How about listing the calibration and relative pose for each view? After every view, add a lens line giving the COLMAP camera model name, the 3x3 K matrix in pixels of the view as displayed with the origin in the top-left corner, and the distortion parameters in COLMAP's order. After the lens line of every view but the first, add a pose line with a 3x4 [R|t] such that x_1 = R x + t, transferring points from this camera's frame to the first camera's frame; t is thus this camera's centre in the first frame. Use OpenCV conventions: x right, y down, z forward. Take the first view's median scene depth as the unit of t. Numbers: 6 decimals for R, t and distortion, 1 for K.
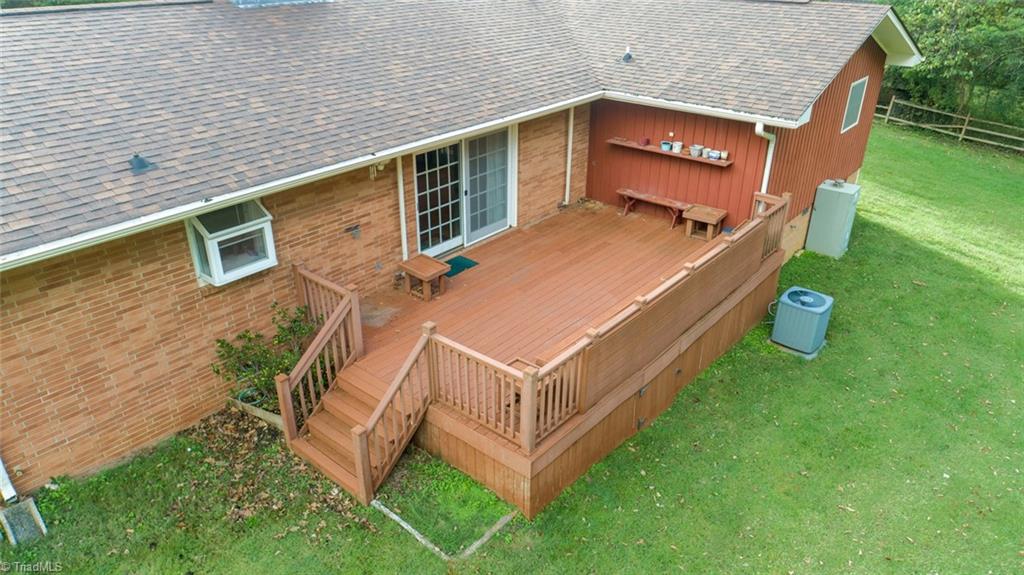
lens RADIAL K [[692.7, 0, 512.0], [0, 692.7, 287.5], [0, 0, 1]] dist [-0.001877, 0.002590]
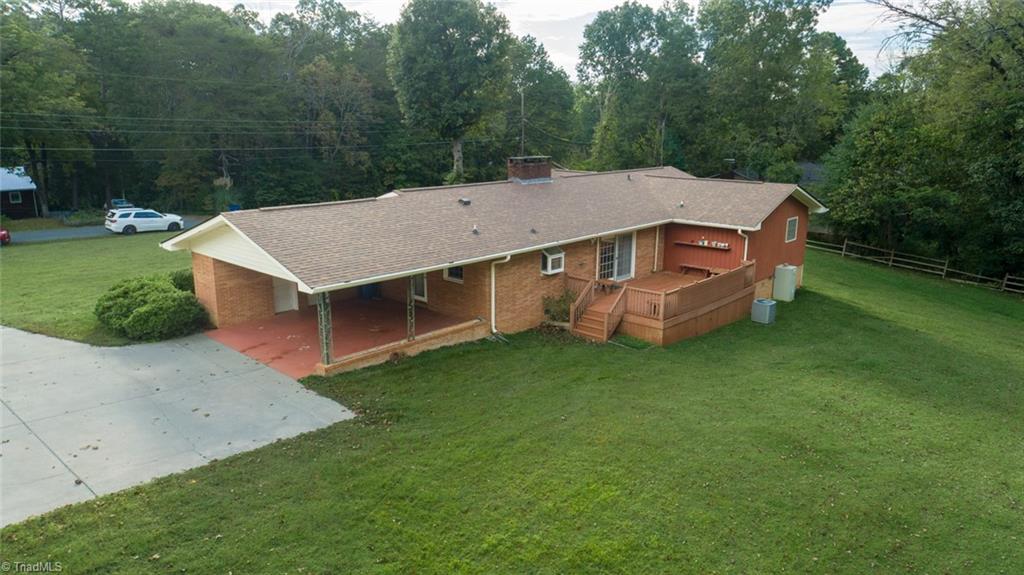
lens RADIAL K [[692.7, 0, 512.0], [0, 692.7, 287.5], [0, 0, 1]] dist [-0.001877, 0.002590]
pose [[0.999204, 0.009846, -0.038655, -0.335541], [-0.018555, 0.972561, -0.231908, 0.521720], [0.035311, 0.232440, 0.971969, -1.302549]]
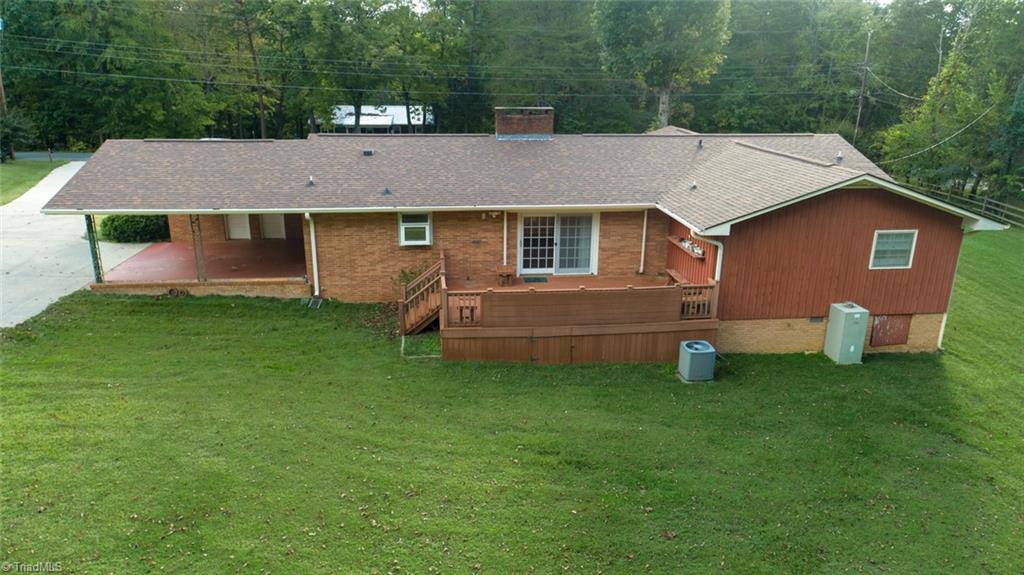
lens RADIAL K [[692.7, 0, 512.0], [0, 692.7, 287.5], [0, 0, 1]] dist [-0.001877, 0.002590]
pose [[0.721803, 0.211907, -0.658860, 1.084395], [-0.320049, 0.946270, -0.046279, 0.092476], [0.613652, 0.244272, 0.750841, -0.408723]]
